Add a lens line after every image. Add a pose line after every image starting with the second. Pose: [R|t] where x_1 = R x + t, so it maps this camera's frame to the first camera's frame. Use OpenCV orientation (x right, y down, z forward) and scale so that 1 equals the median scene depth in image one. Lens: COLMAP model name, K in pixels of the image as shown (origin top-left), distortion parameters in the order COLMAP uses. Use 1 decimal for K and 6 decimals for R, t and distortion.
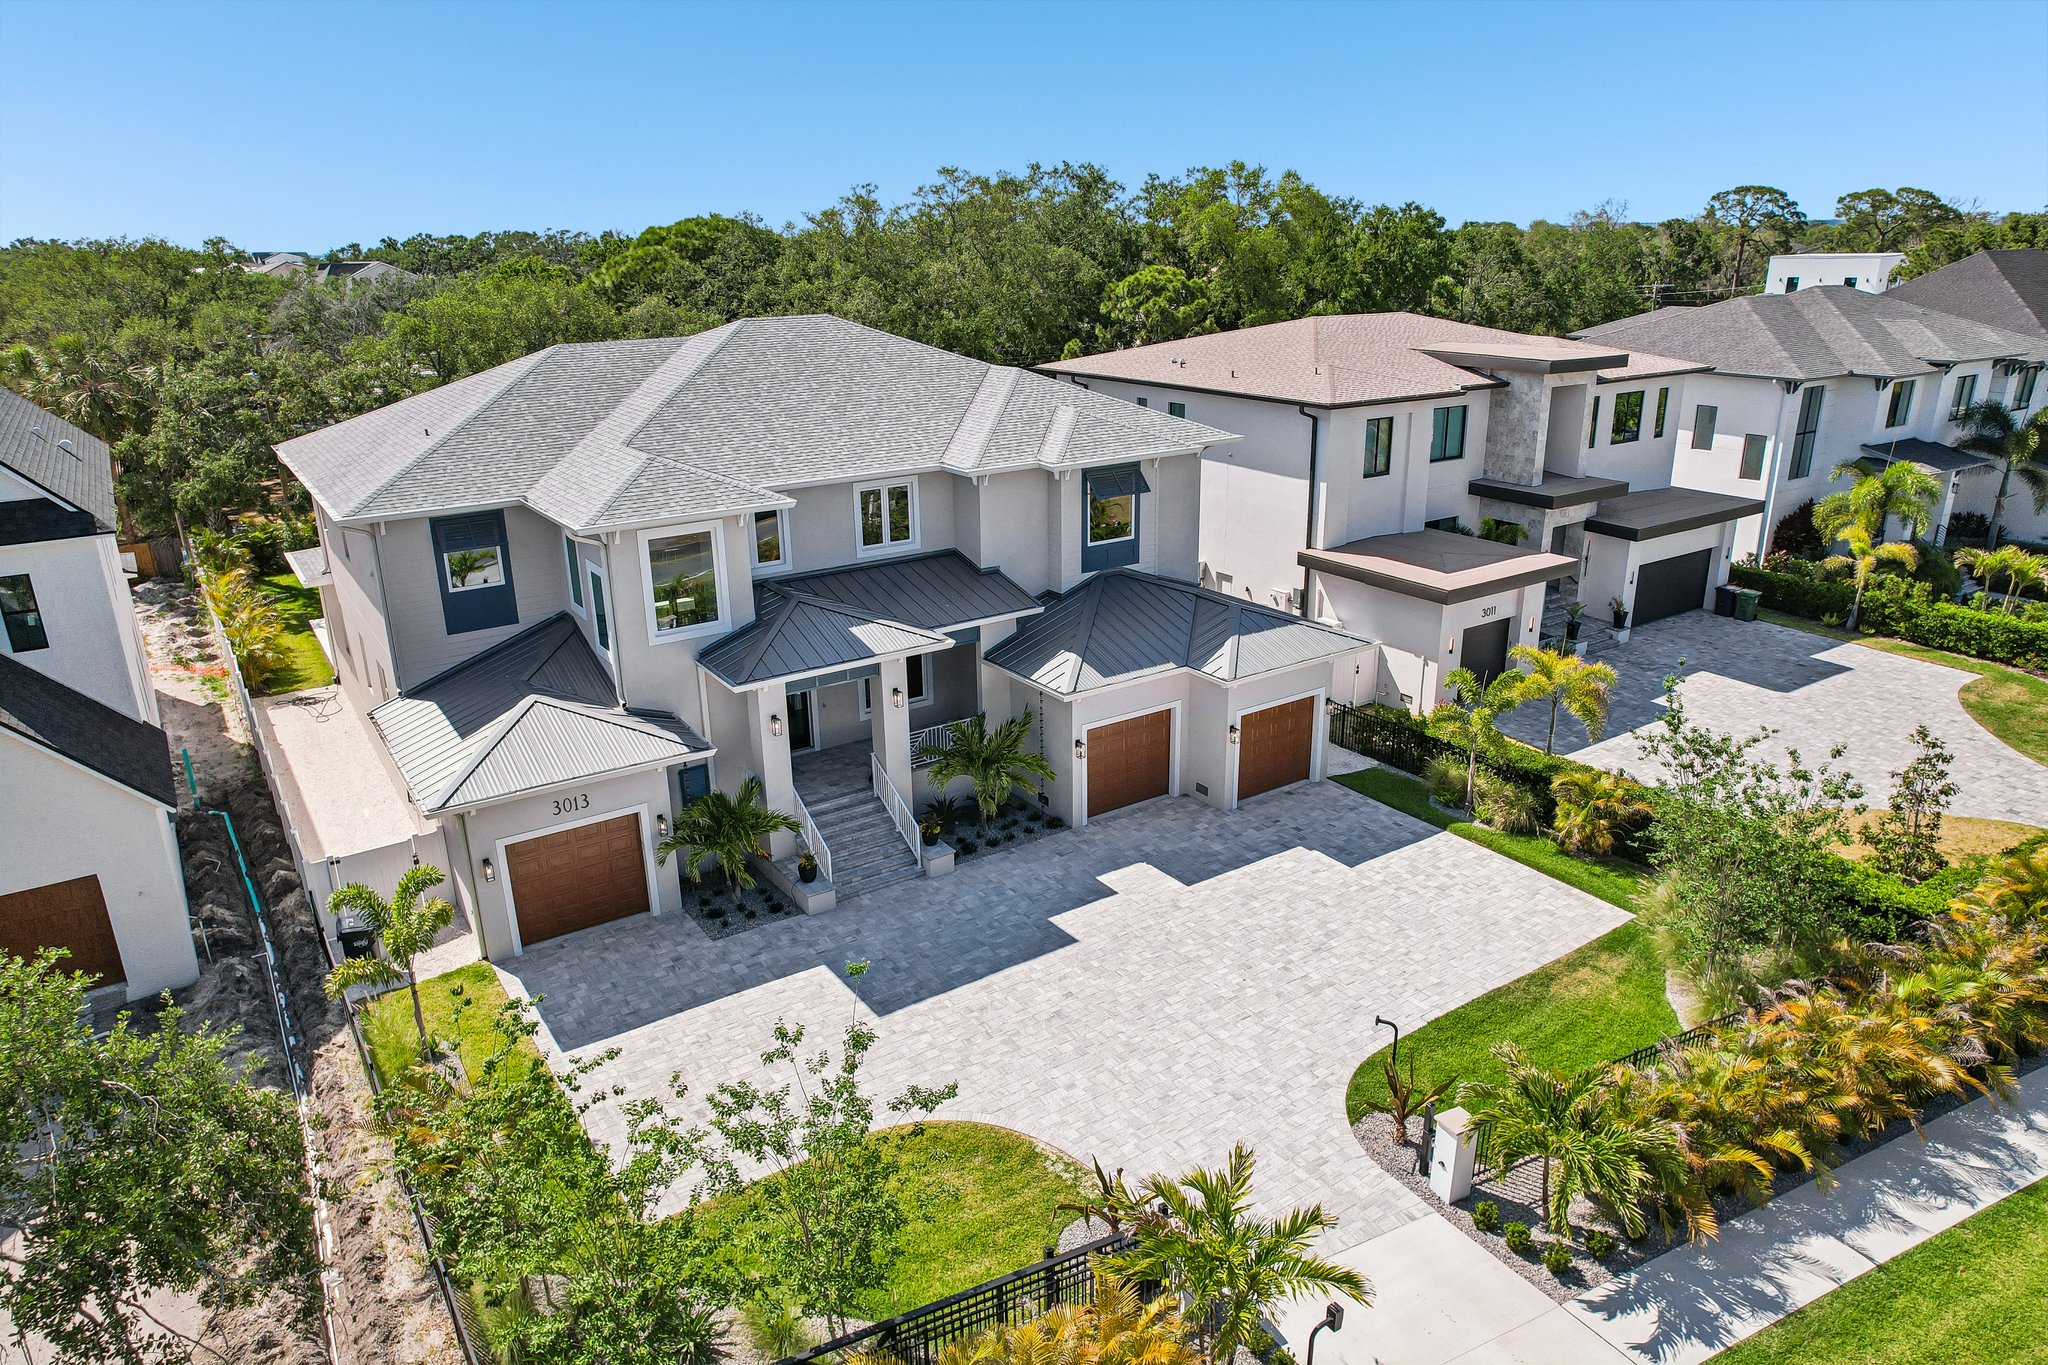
lens RADIAL K [[1311.6, 0, 1028.1], [0, 1311.6, 688.2], [0, 0, 1]] dist [-0.068095, 0.061416]
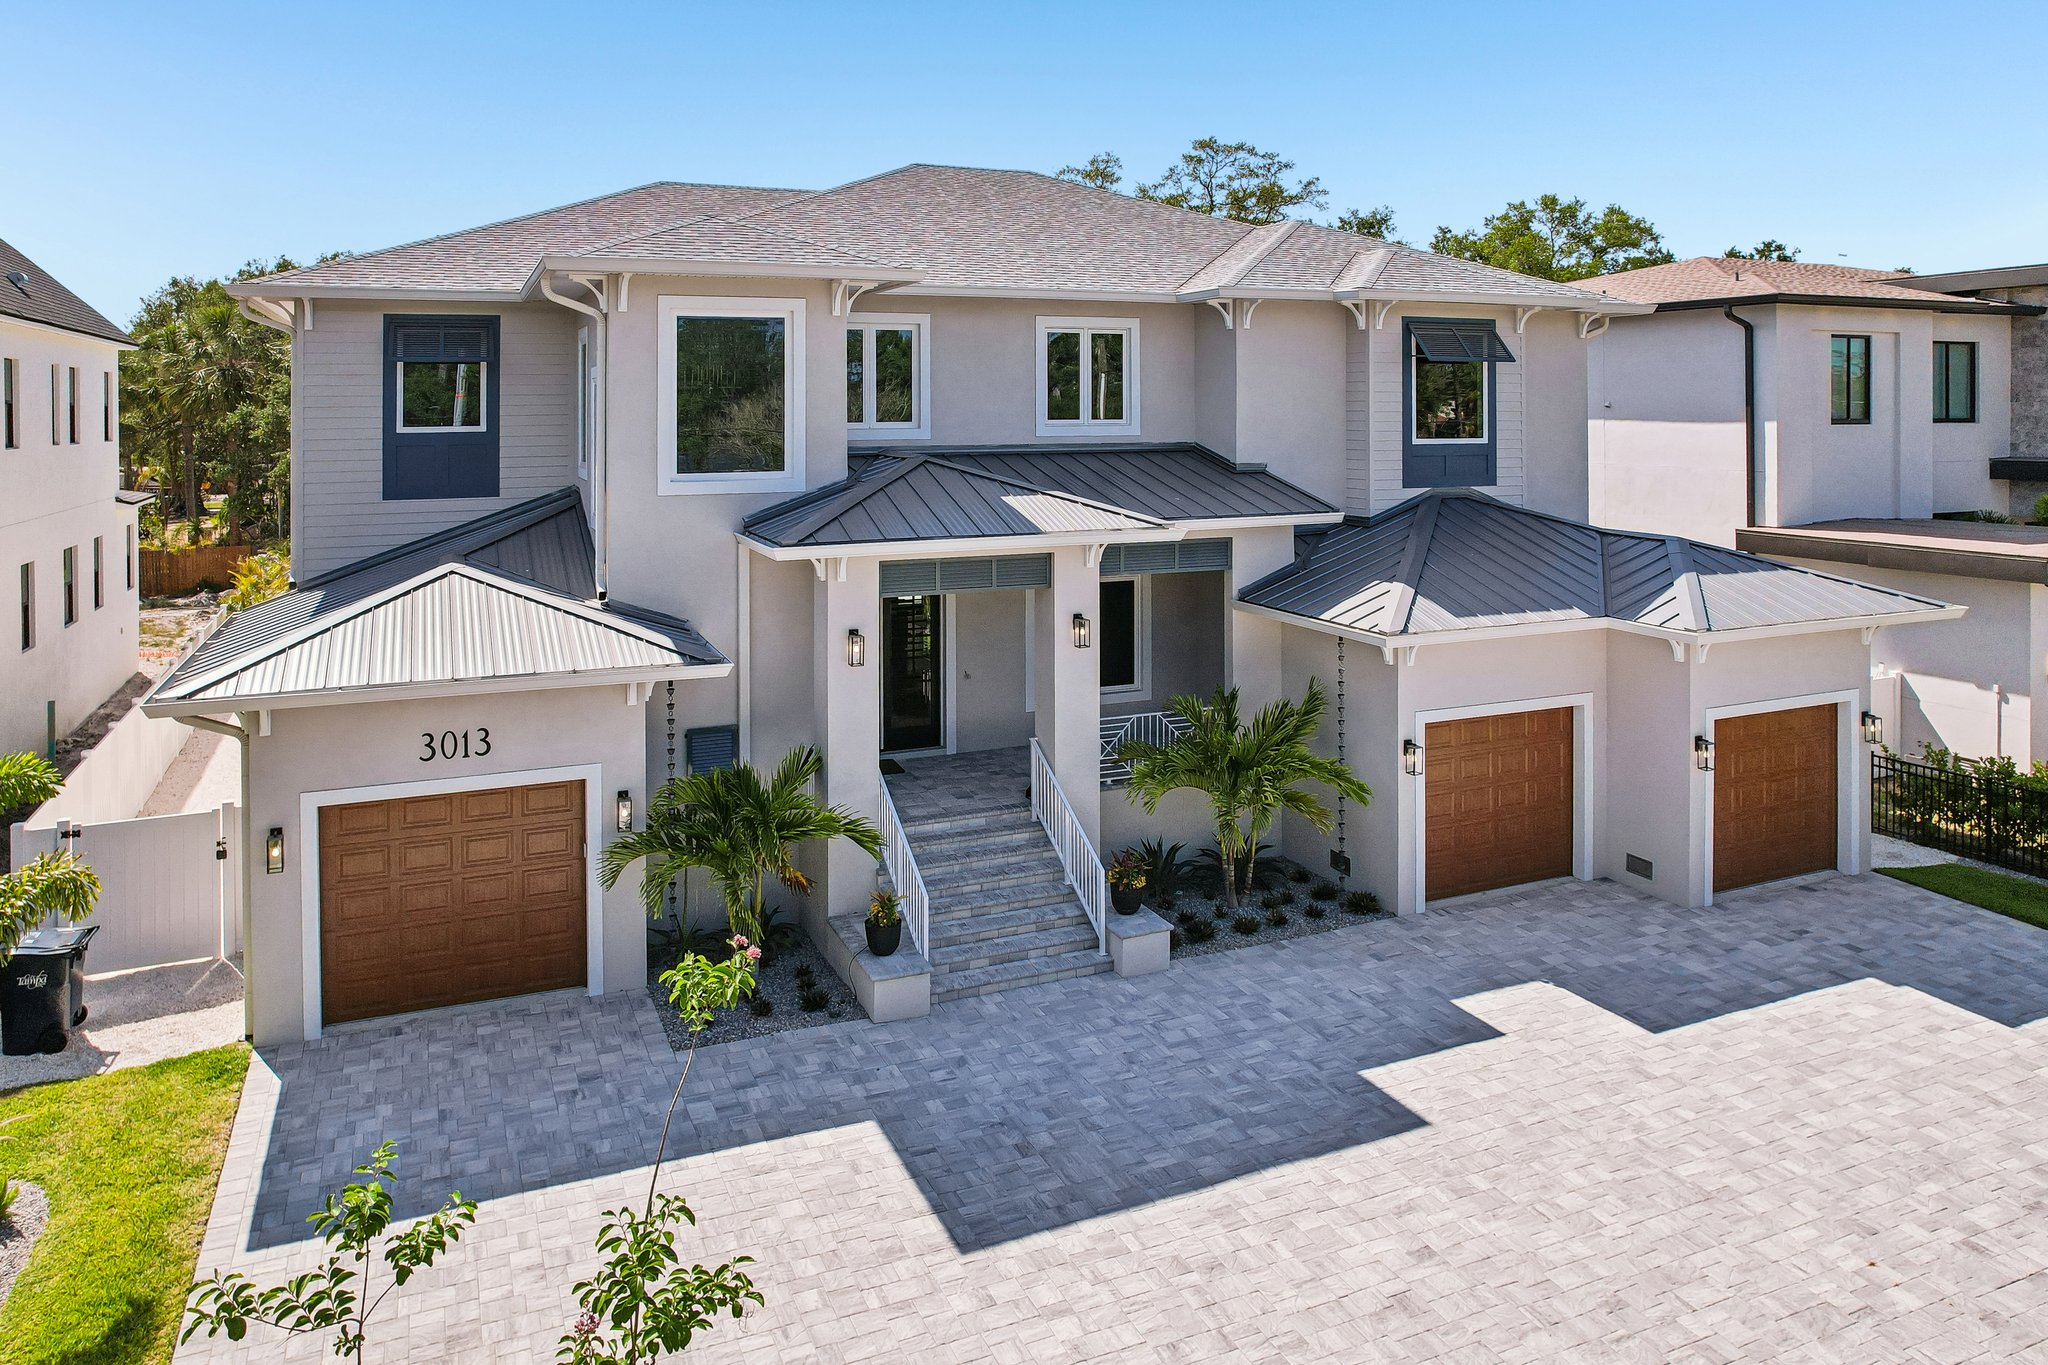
lens RADIAL K [[1388.9, 0, 1030.1], [0, 1388.9, 395.3], [0, 0, 1]] dist [-0.053743, 0.029512]
pose [[0.982633, 0.009201, -0.185333, -0.011731], [-0.071283, 0.940852, -0.331234, 0.108898], [0.171323, 0.338692, 0.925168, 0.405846]]
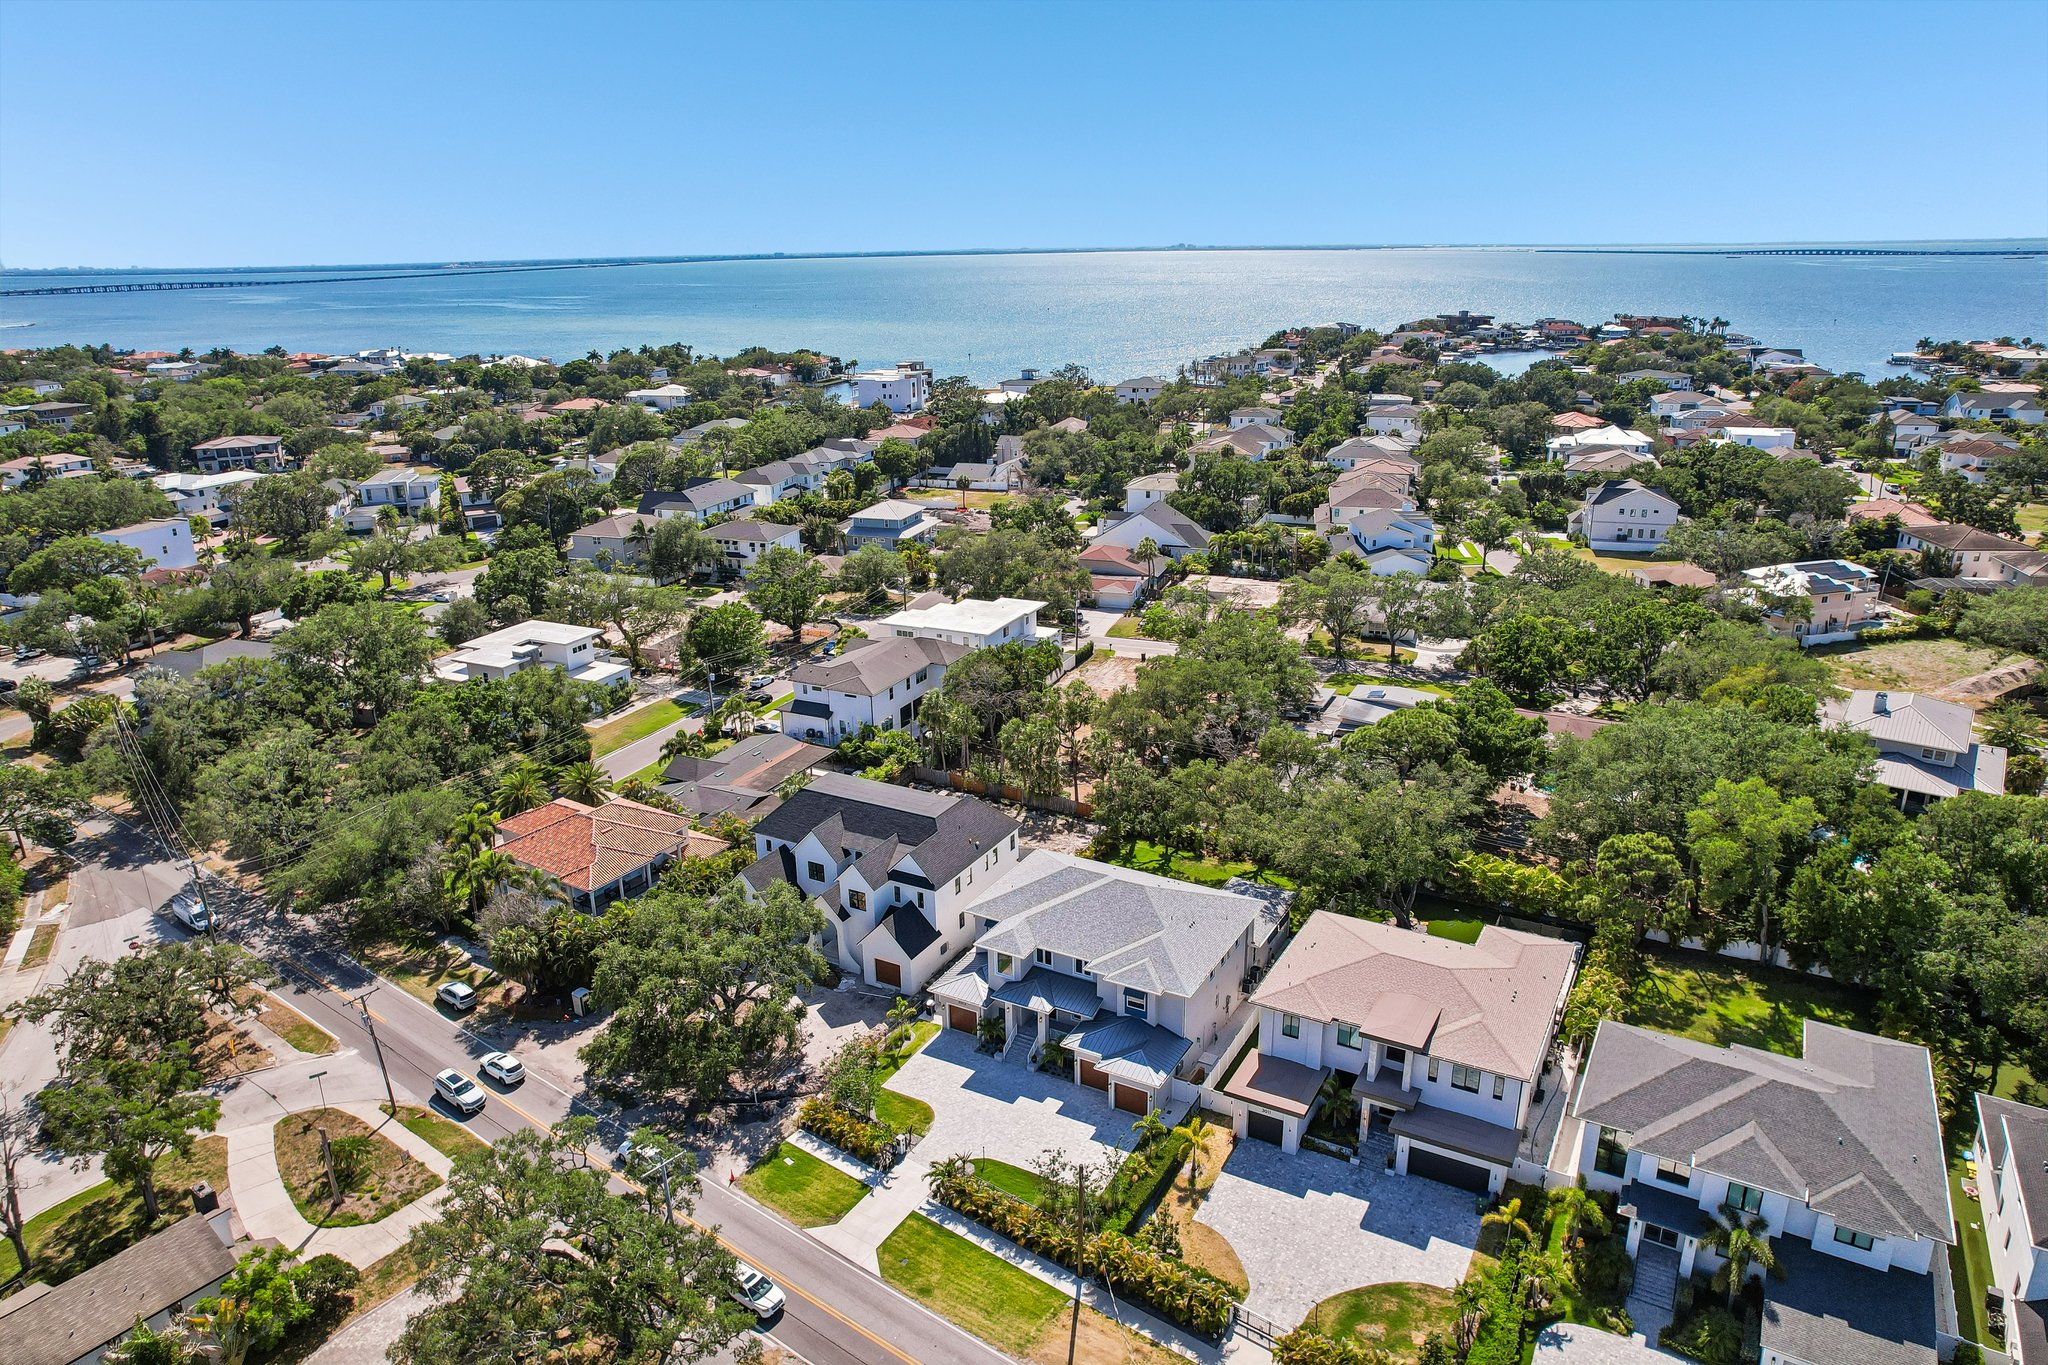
lens RADIAL K [[1311.6, 0, 1028.1], [0, 1311.6, 688.2], [0, 0, 1]] dist [-0.068095, 0.061416]
pose [[0.448546, 0.298979, -0.842270, 2.488150], [-0.284880, 0.941062, 0.182336, -1.413151], [0.847142, 0.158159, 0.507283, -0.902766]]
